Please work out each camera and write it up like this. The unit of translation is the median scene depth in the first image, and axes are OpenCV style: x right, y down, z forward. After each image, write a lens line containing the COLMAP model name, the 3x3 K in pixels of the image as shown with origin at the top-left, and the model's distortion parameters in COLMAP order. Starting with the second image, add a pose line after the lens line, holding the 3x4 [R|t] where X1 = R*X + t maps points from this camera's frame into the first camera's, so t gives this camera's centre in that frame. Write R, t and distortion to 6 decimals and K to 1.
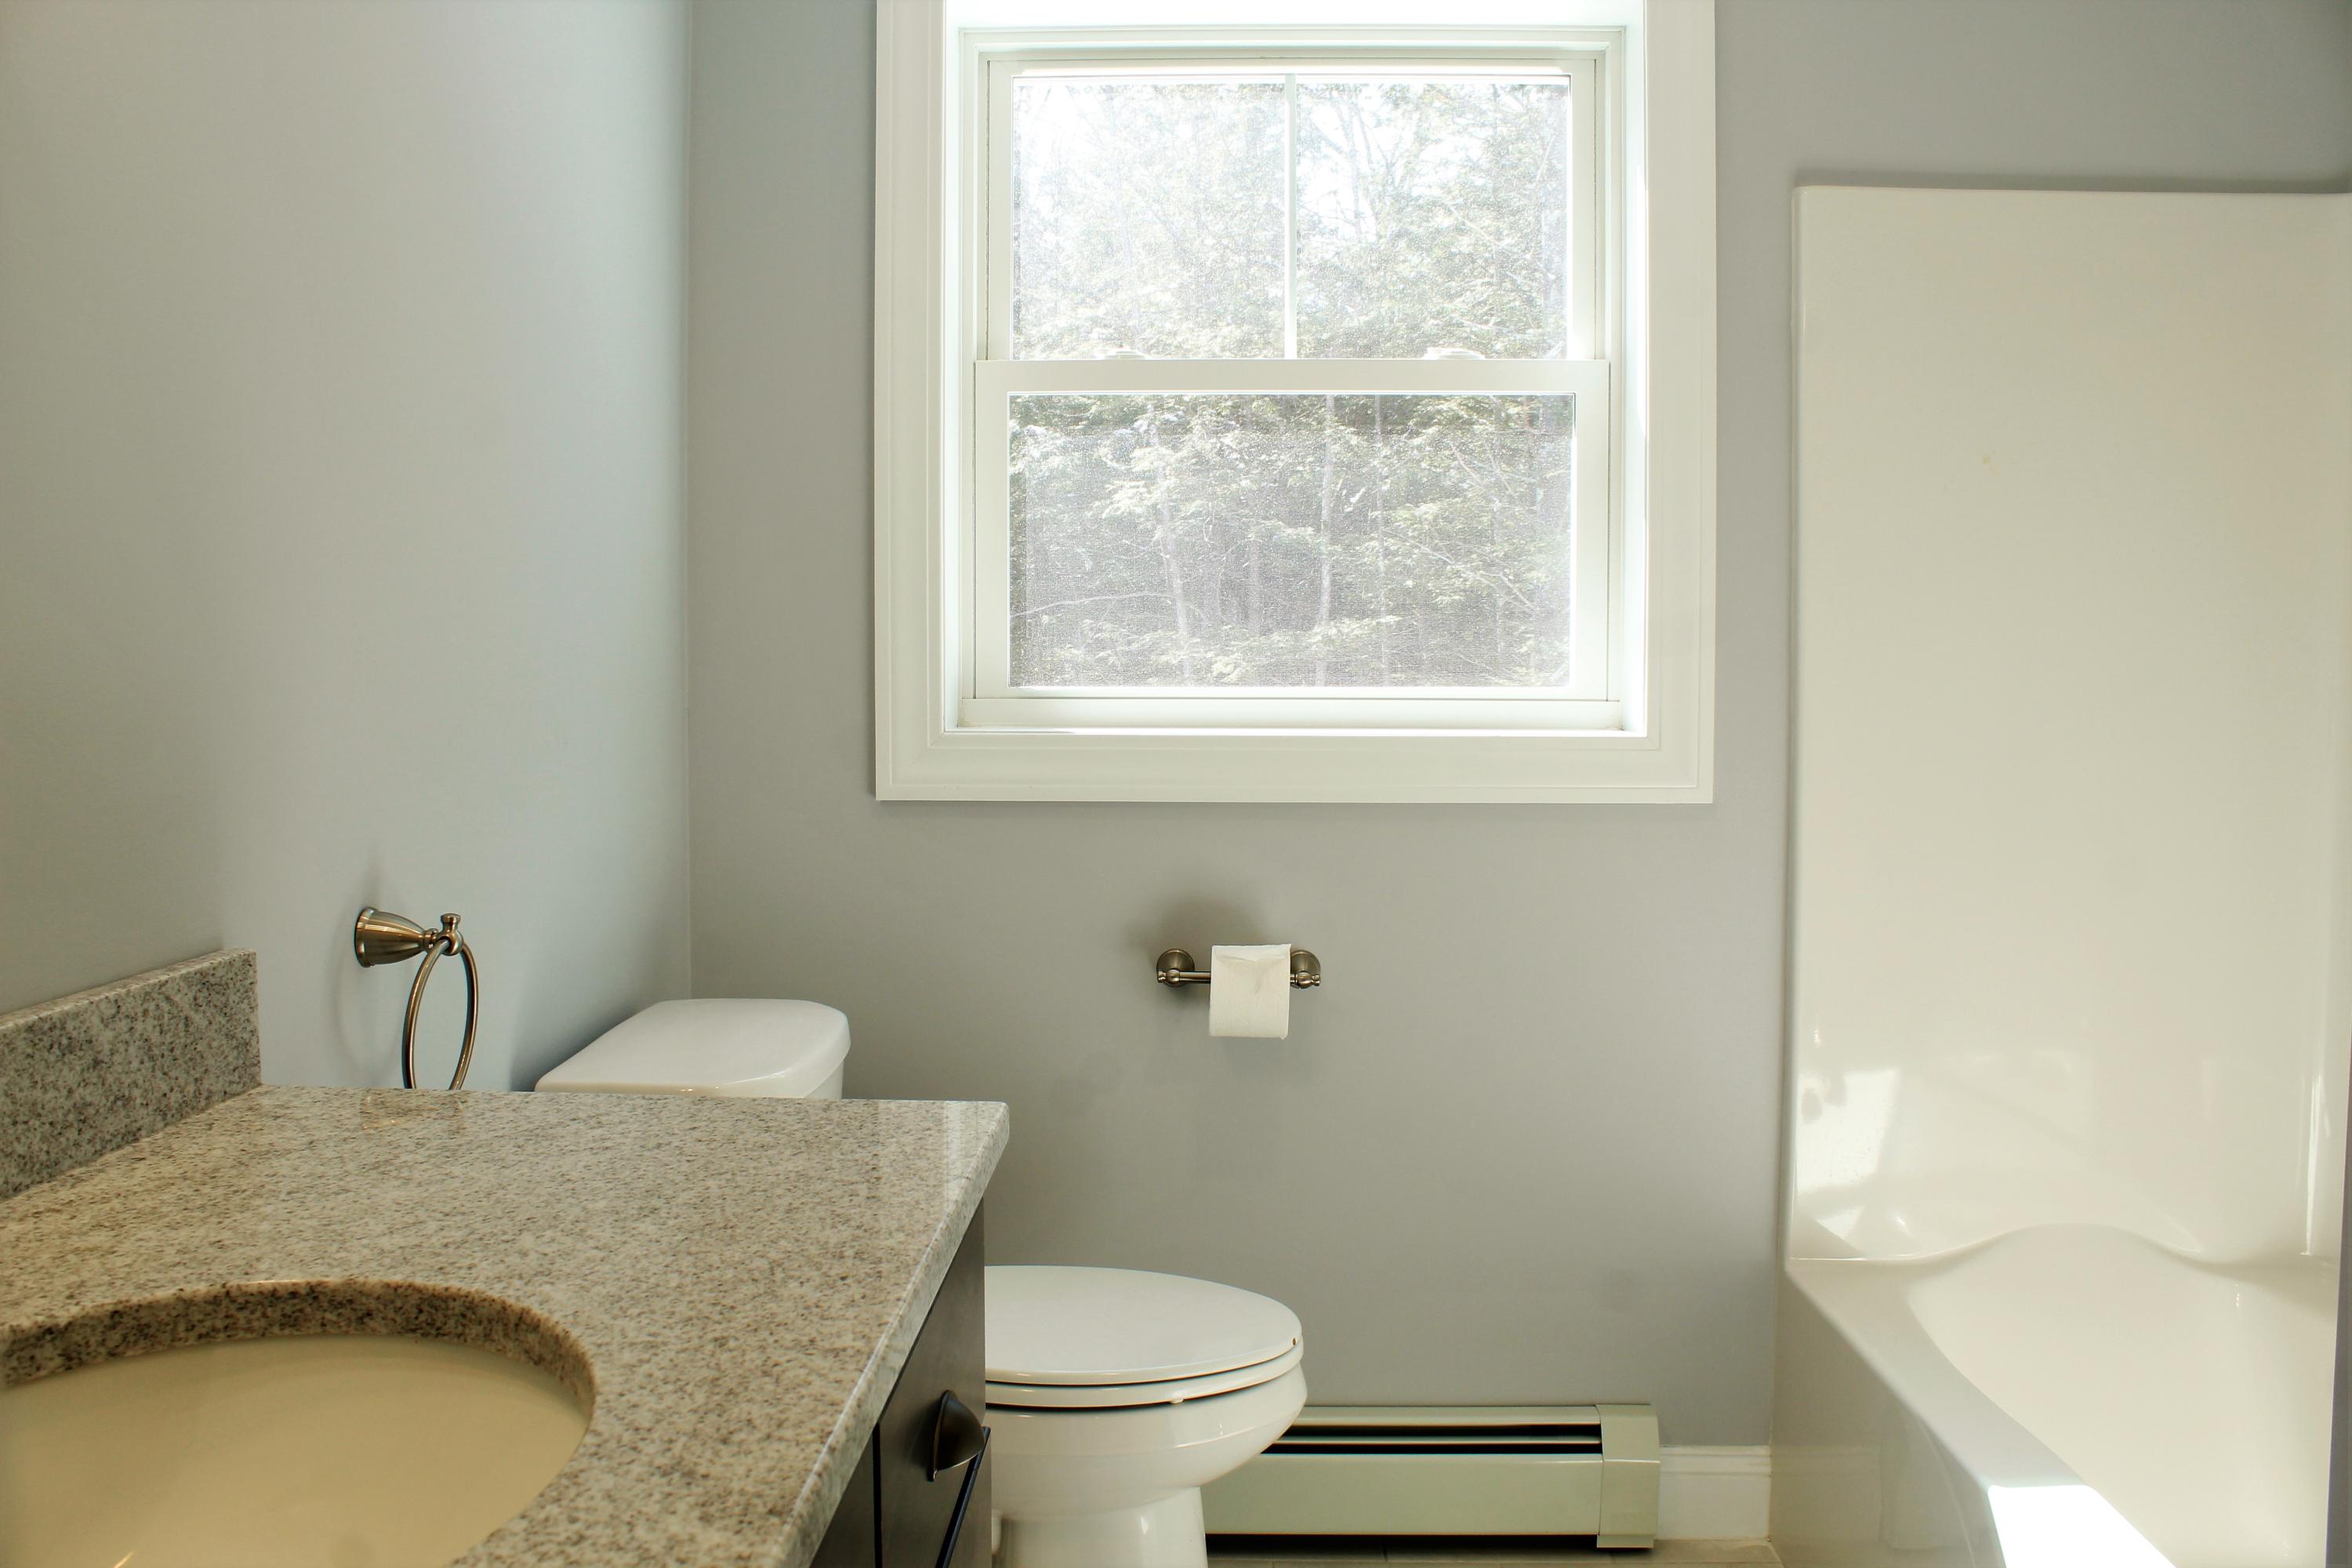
lens RADIAL K [[1939.1, 0, 1176.0], [0, 1939.1, 784.0], [0, 0, 1]] dist [-0.168741, 0.136793]
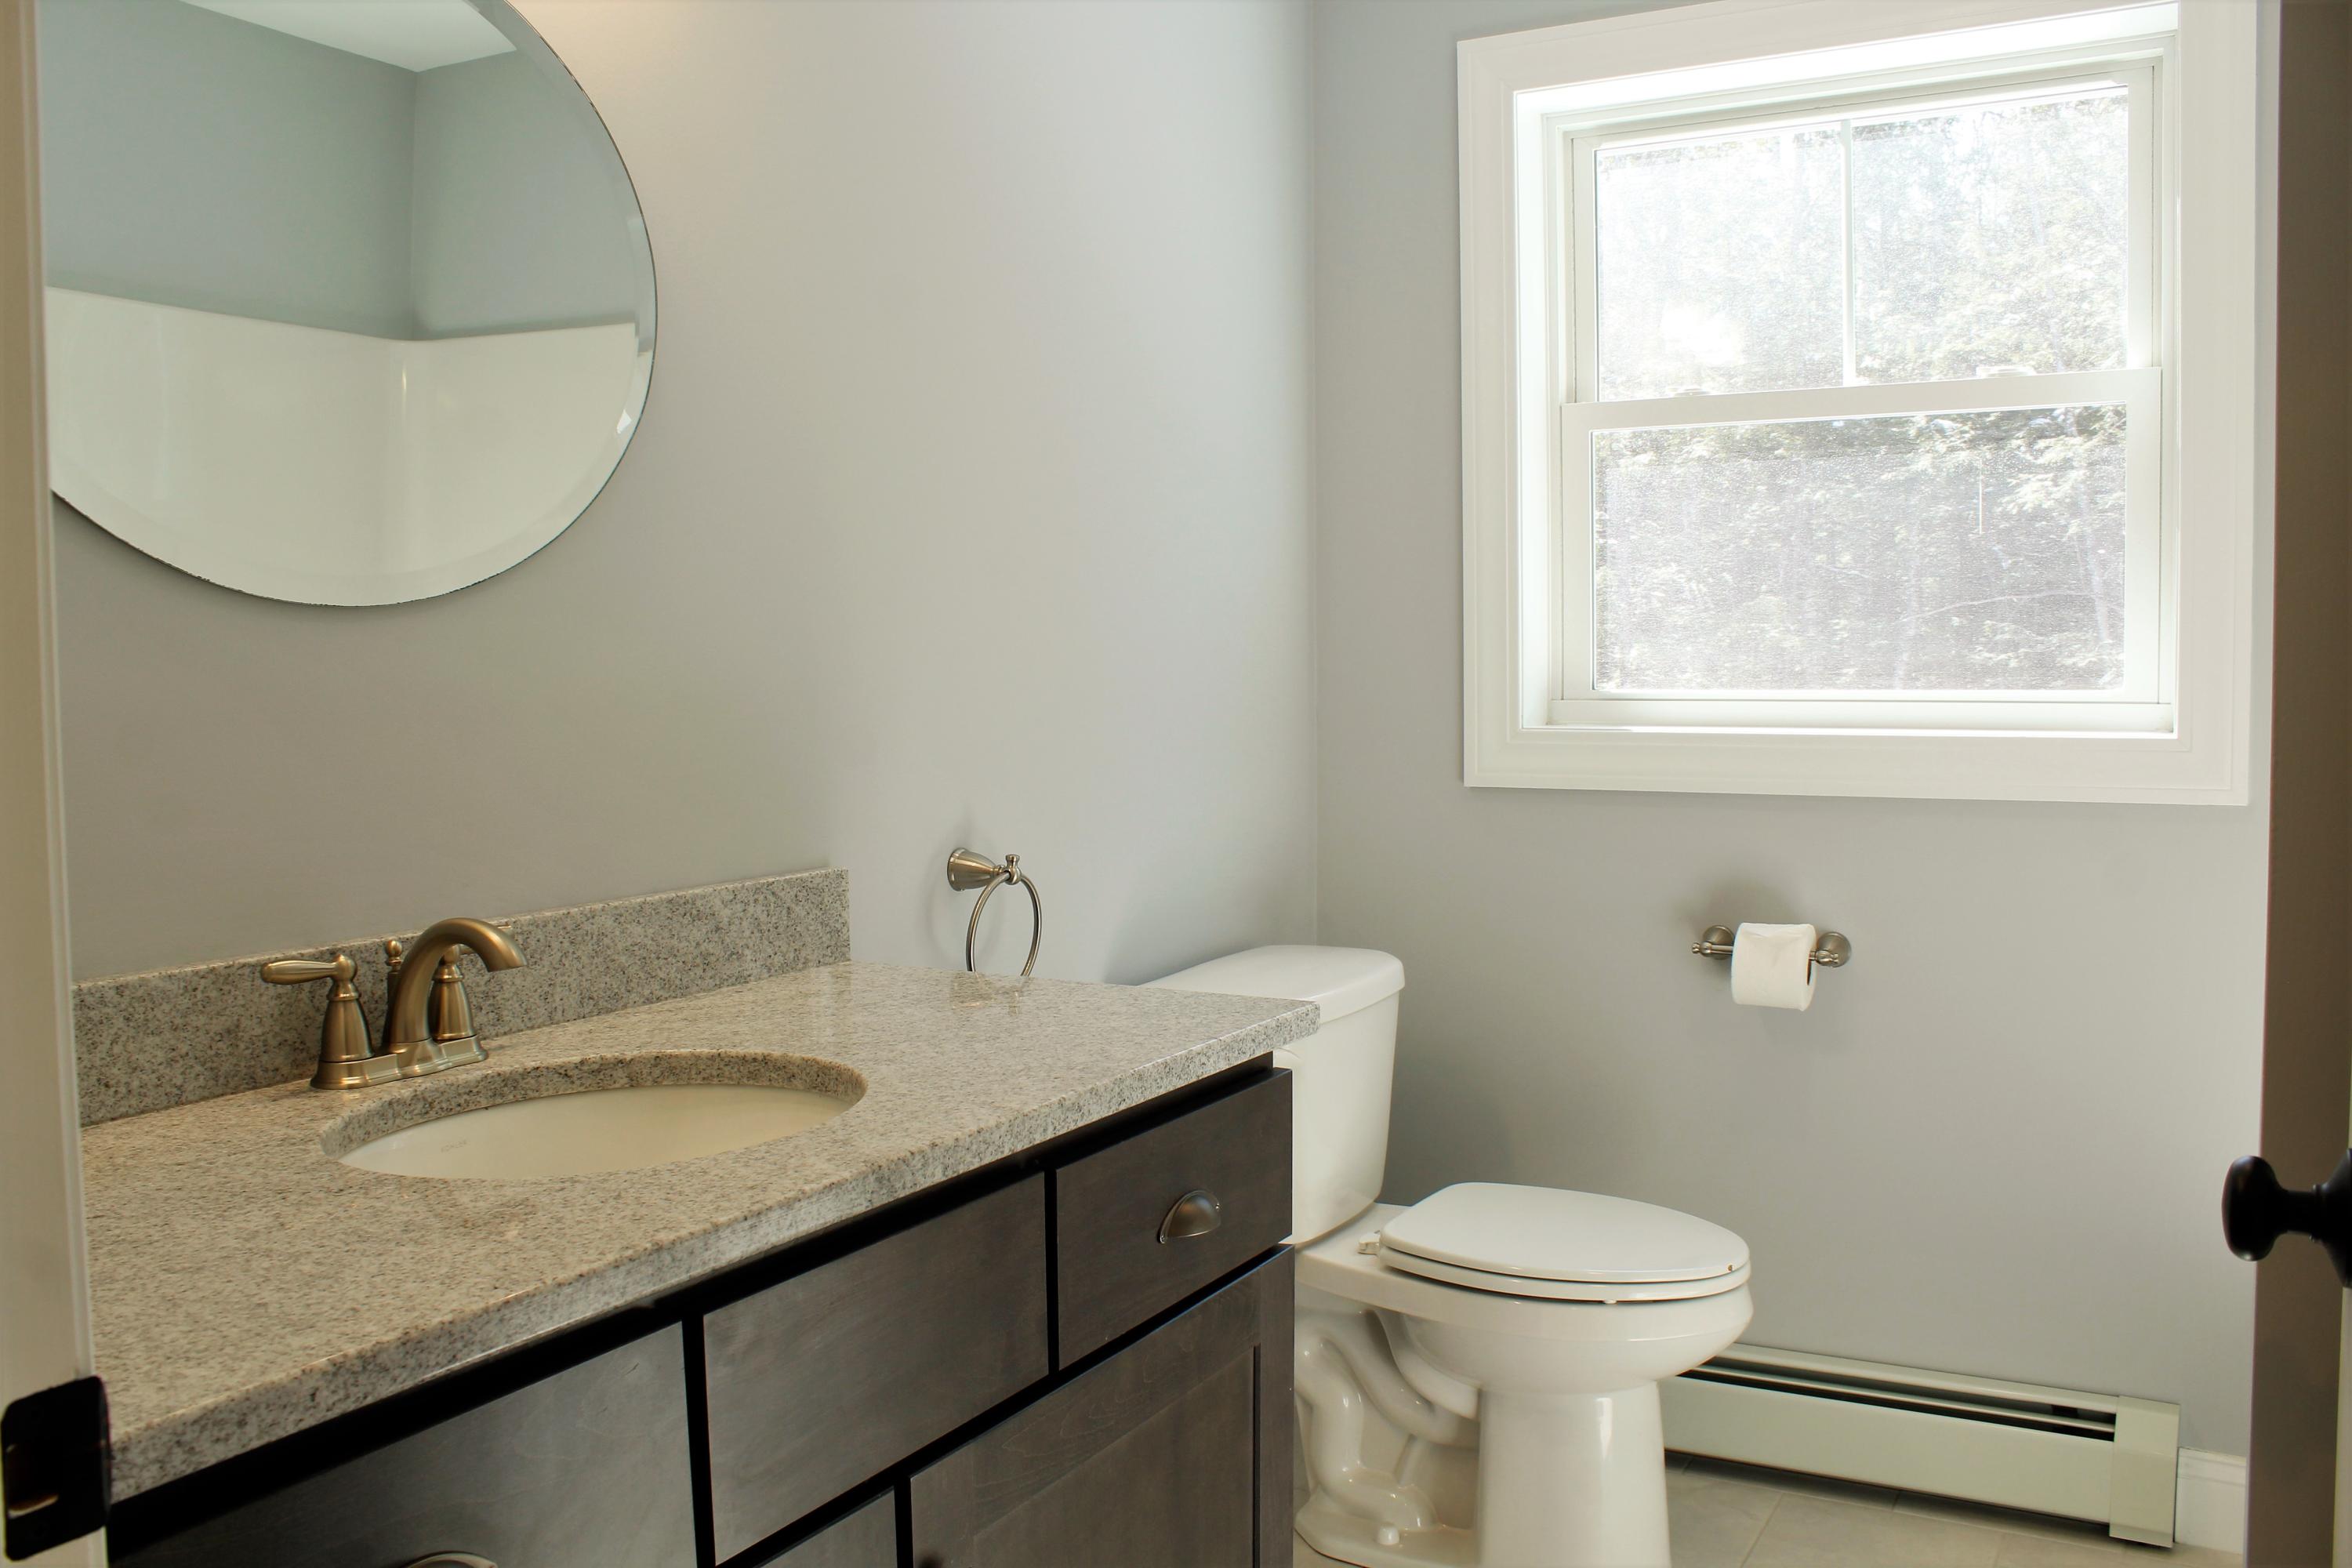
lens RADIAL K [[1939.1, 0, 1176.0], [0, 1939.1, 784.0], [0, 0, 1]] dist [-0.168741, 0.136793]
pose [[0.887601, 0.018555, -0.460240, 0.263537], [-0.019241, 0.999810, 0.003201, 0.007560], [0.460212, 0.006015, 0.887789, -0.138643]]
